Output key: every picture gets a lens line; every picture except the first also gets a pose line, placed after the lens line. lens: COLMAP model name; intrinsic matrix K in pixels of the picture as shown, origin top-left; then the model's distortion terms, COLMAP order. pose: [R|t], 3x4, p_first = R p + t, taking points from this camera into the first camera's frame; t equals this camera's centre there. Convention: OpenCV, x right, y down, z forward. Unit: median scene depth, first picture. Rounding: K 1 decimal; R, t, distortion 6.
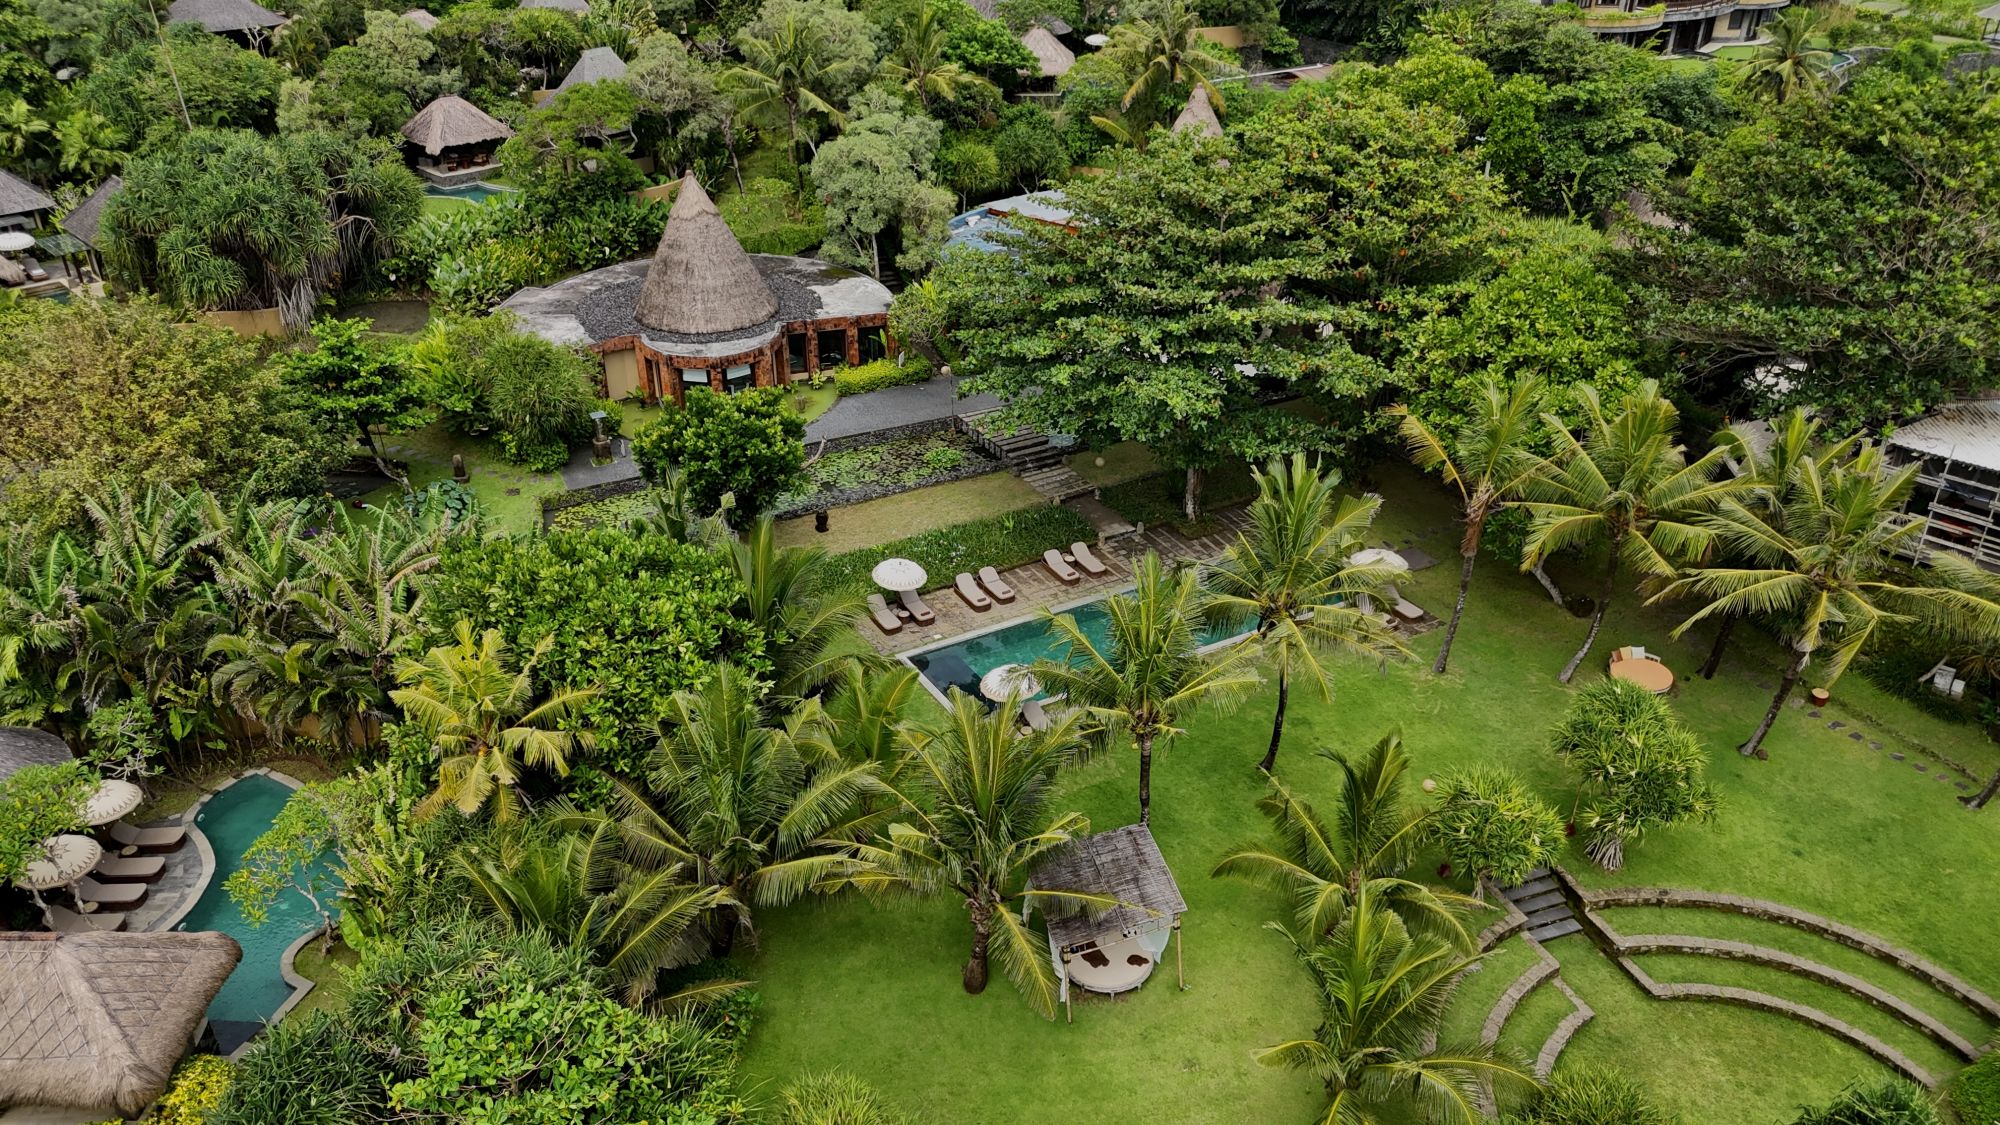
lens RADIAL K [[1471.8, 0, 1038.4], [0, 1471.8, 562.0], [0, 0, 1]] dist [0.036901, -0.039569]
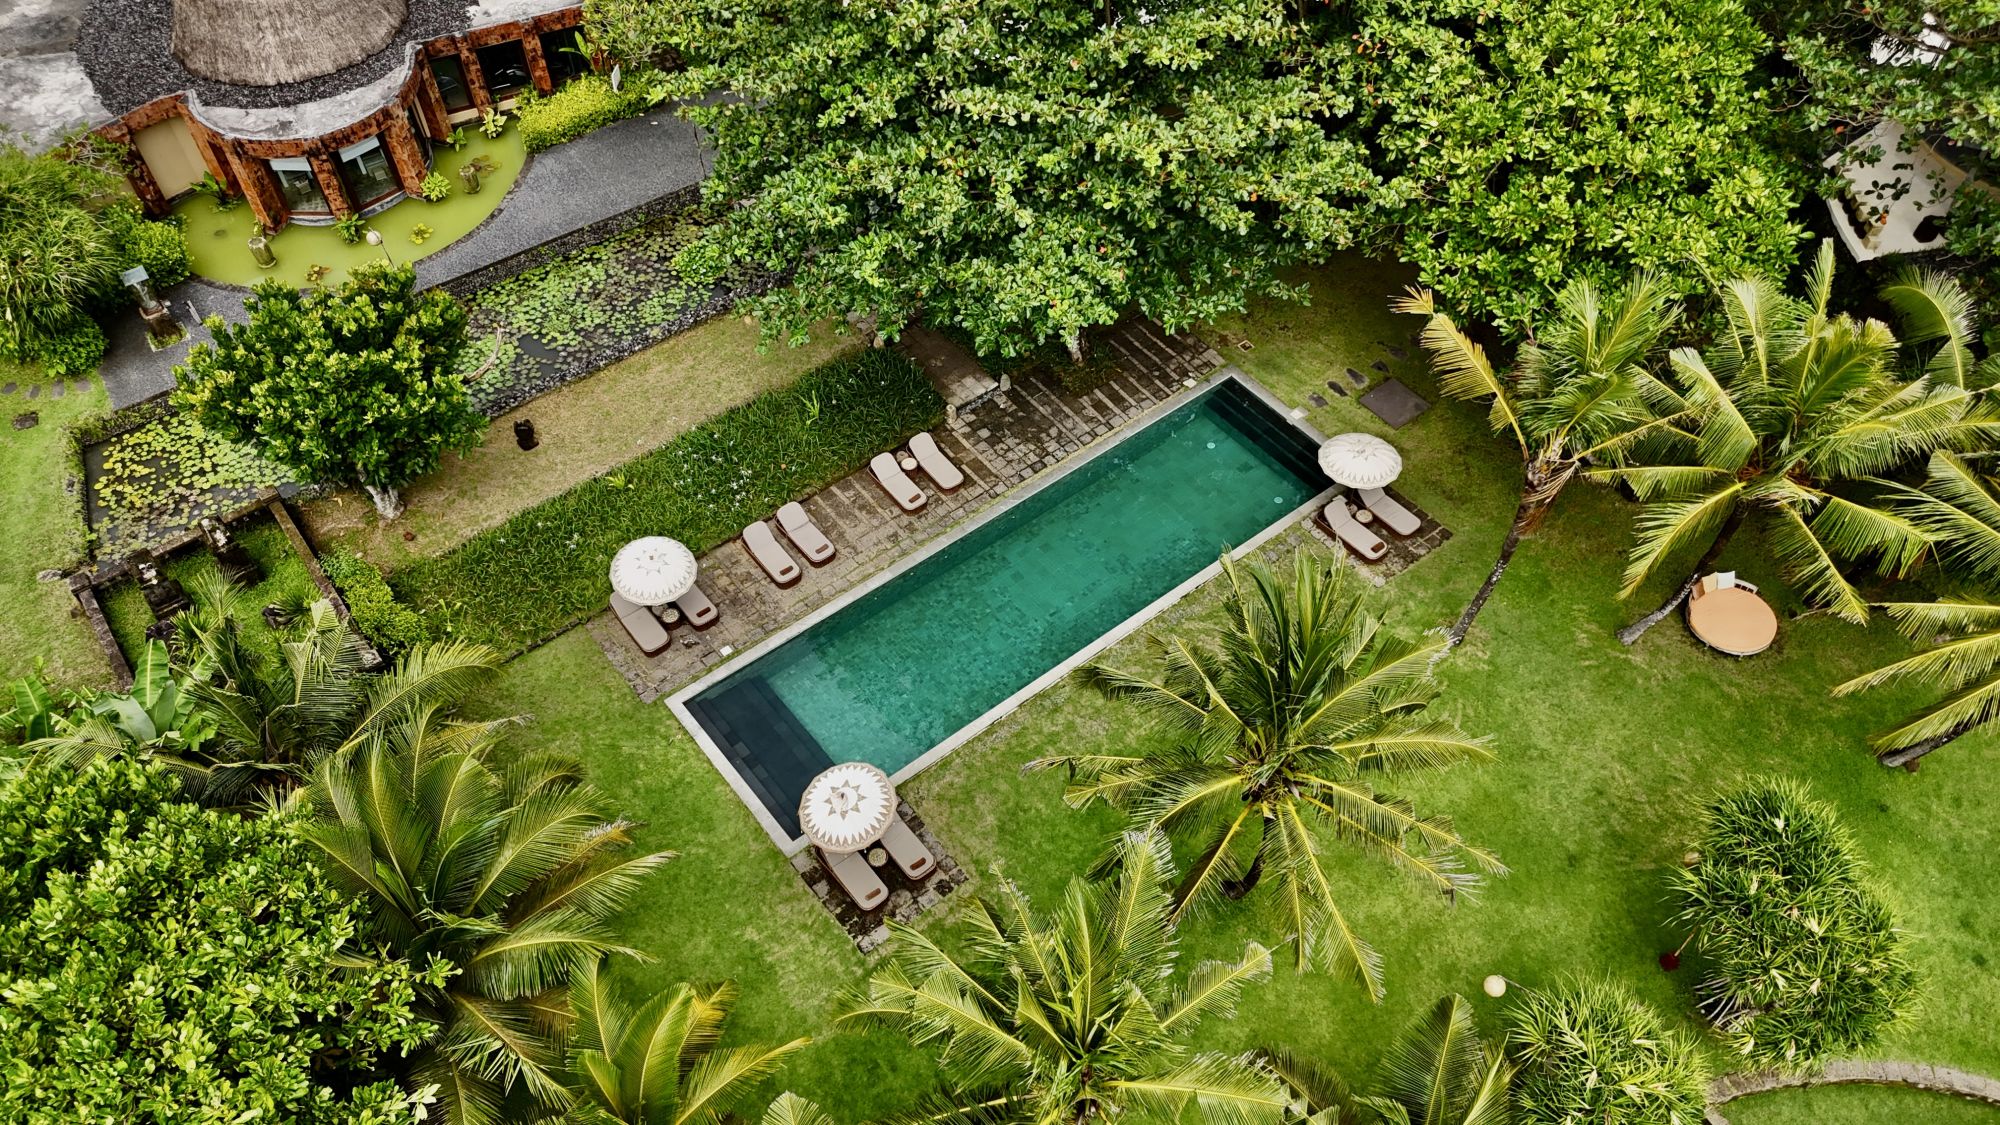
lens RADIAL K [[1471.8, 0, 1038.4], [0, 1471.8, 562.0], [0, 0, 1]] dist [0.036901, -0.039569]
pose [[0.990185, -0.109559, 0.086783, 0.016413], [0.070022, 0.926236, 0.370383, -0.203439], [-0.120961, -0.360671, 0.924816, 0.338814]]
